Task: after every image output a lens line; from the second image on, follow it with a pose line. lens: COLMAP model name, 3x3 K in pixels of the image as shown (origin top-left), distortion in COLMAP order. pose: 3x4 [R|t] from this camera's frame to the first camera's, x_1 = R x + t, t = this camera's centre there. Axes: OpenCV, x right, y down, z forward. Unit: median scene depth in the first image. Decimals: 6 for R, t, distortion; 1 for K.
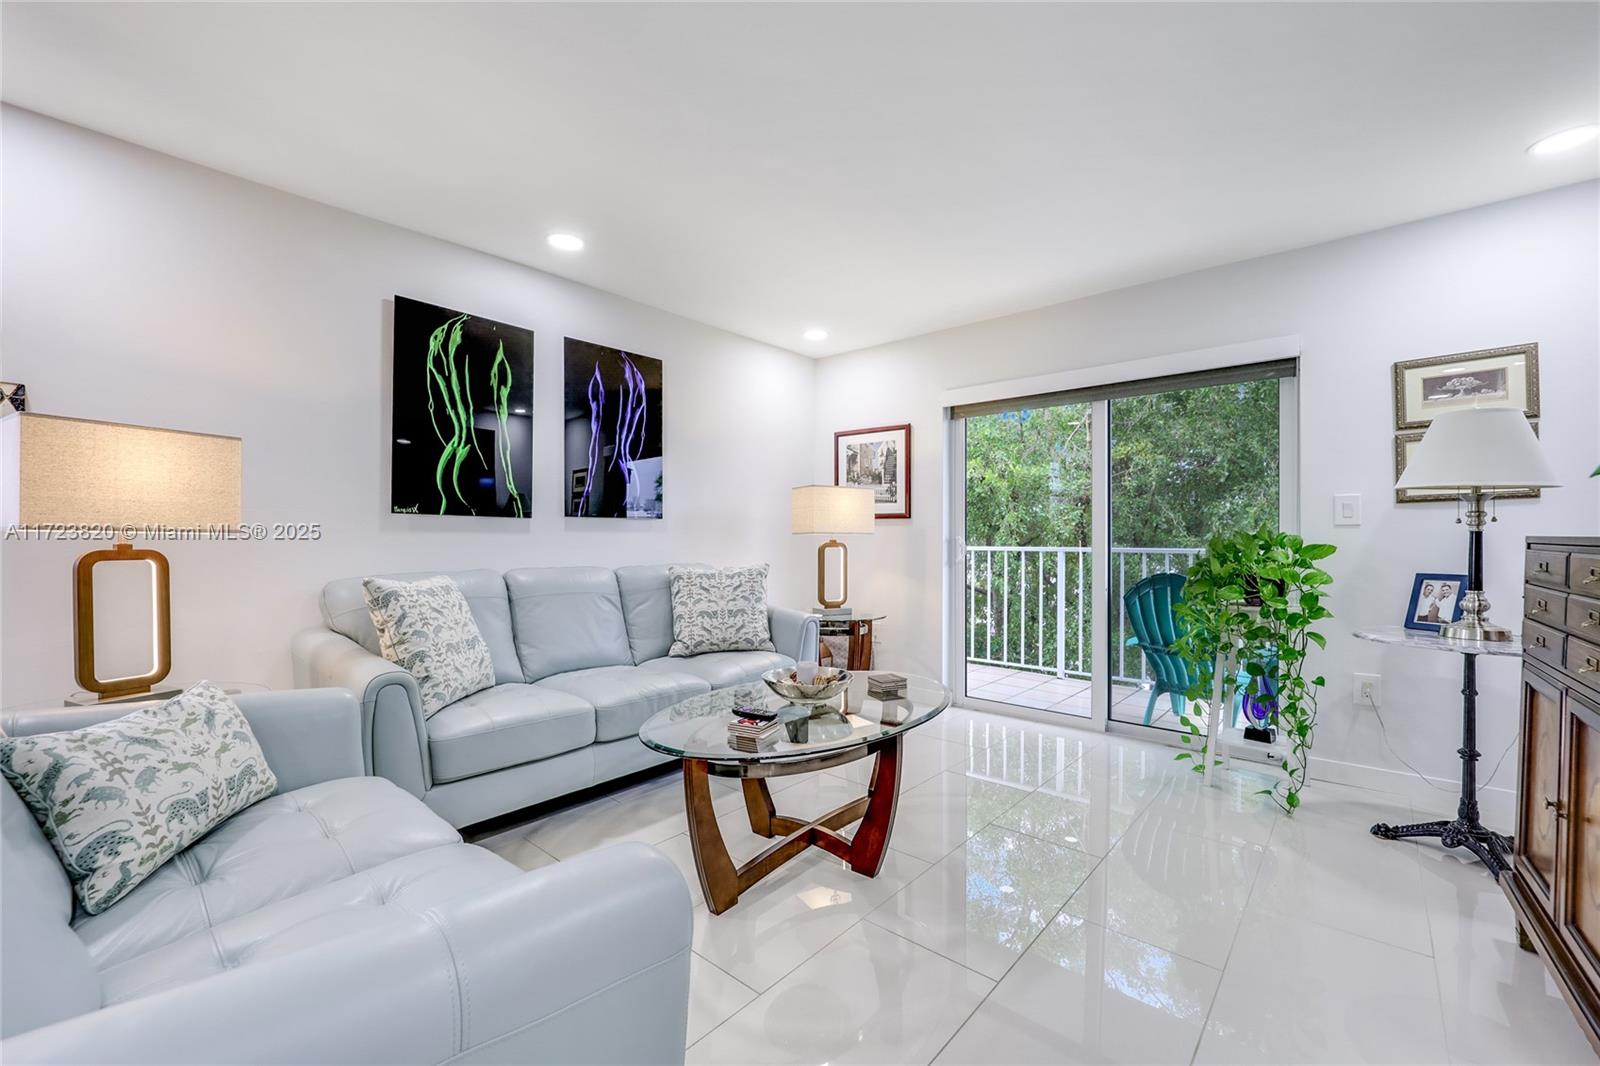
lens RADIAL K [[645.1, 0, 796.9], [0, 645.1, 541.6], [0, 0, 1]] dist [-0.012649, -0.000277]
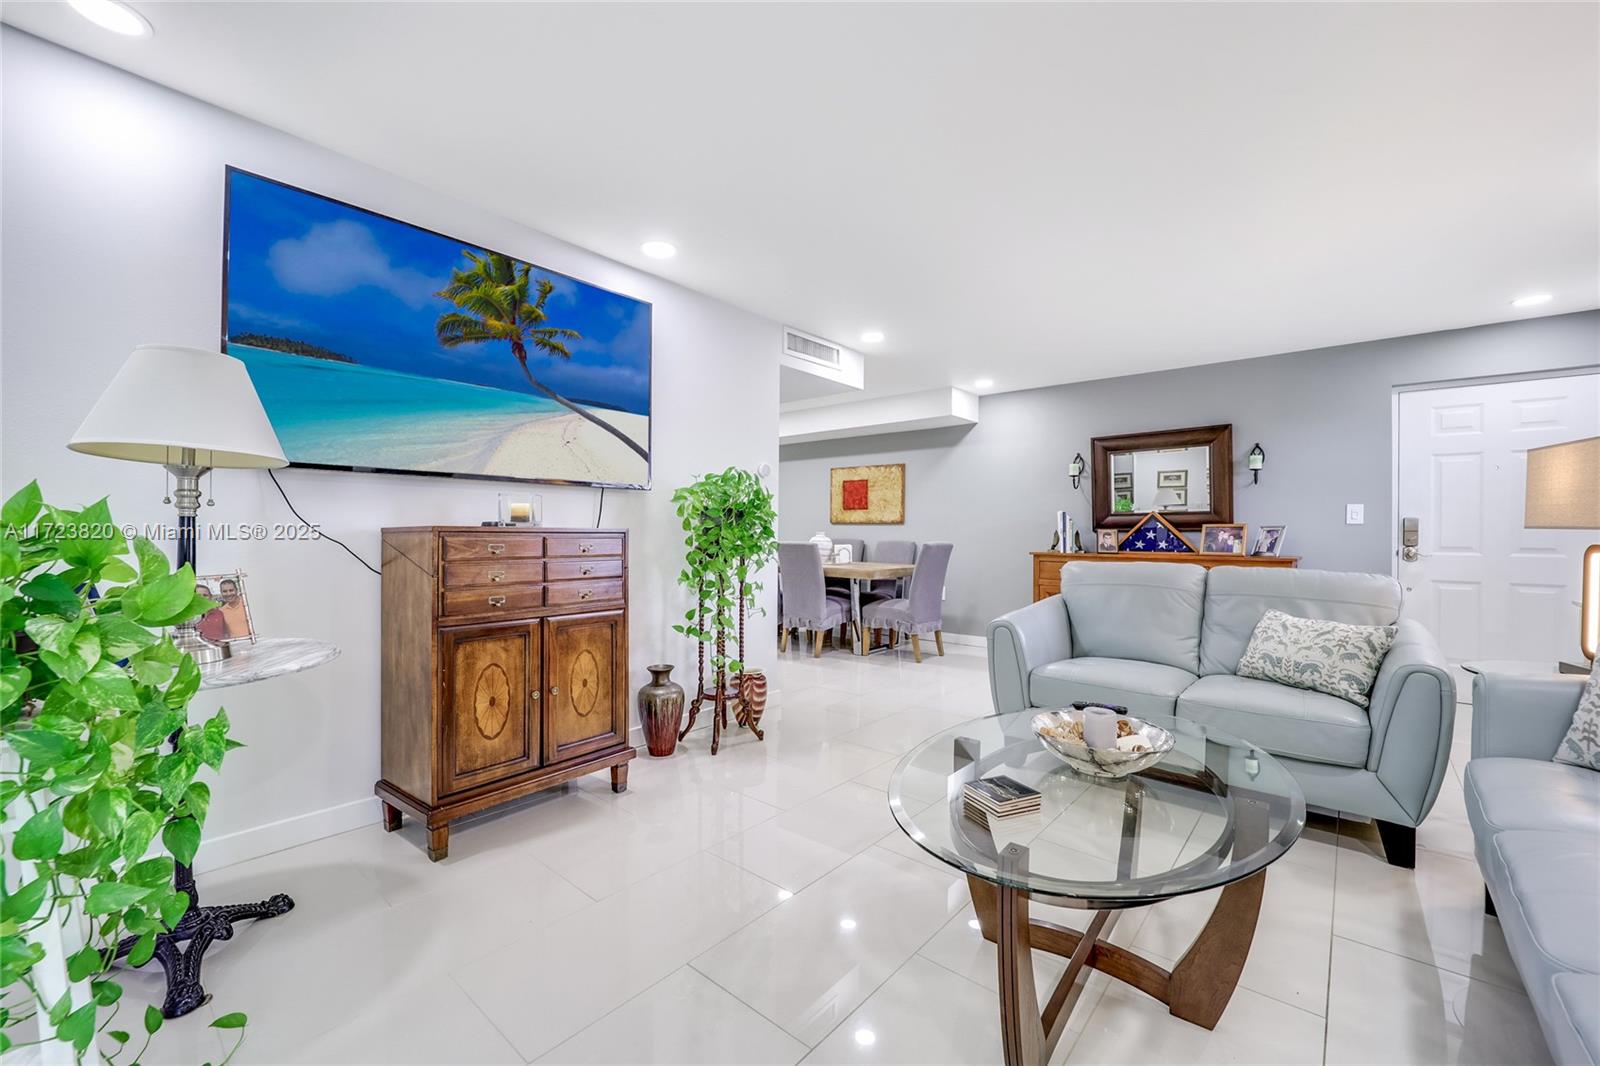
lens RADIAL K [[645.1, 0, 796.2], [0, 645.1, 517.7], [0, 0, 1]] dist [-0.012649, -0.000277]
pose [[-0.999059, -0.002004, 0.043314, 0.265440], [-0.002568, 0.999913, -0.012967, -0.005437], [-0.043285, -0.013066, -0.998977, 1.442597]]
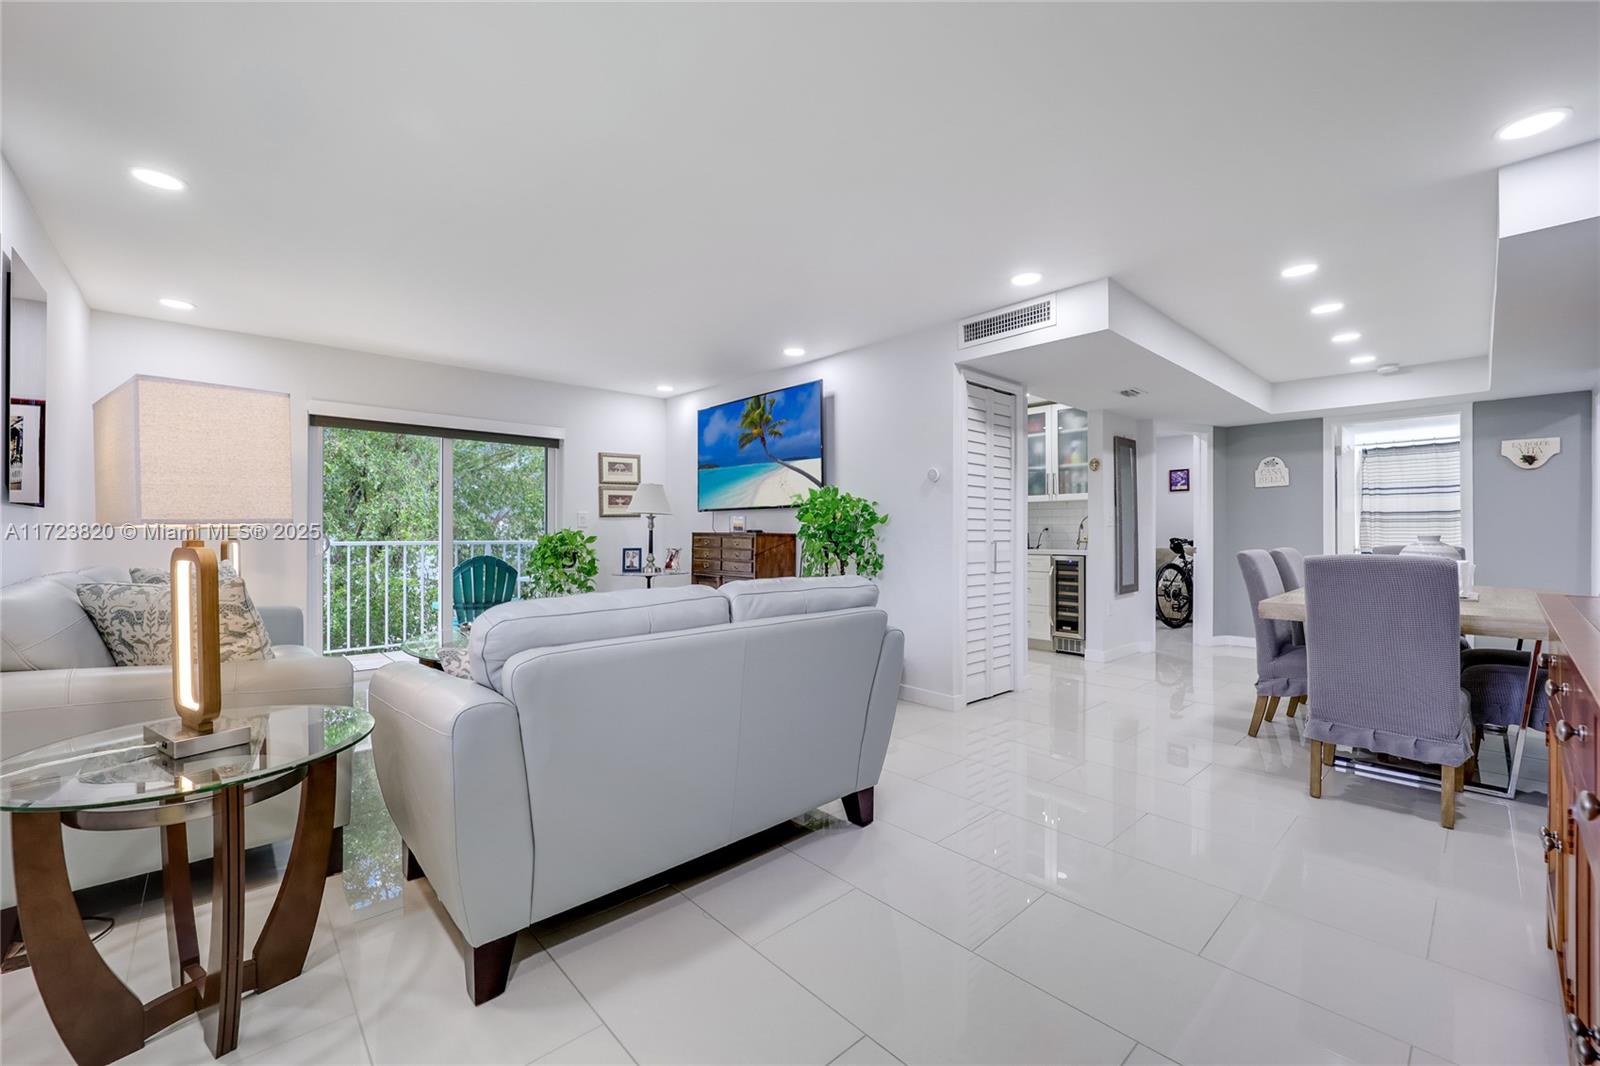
lens RADIAL K [[645.1, 0, 795.9], [0, 645.1, 538.9], [0, 0, 1]] dist [-0.012649, -0.000277]
pose [[0.137357, -0.006698, 0.990499, -1.220093], [0.006304, 0.999963, 0.005888, 0.004841], [-0.990501, 0.005436, 0.137394, 0.044078]]
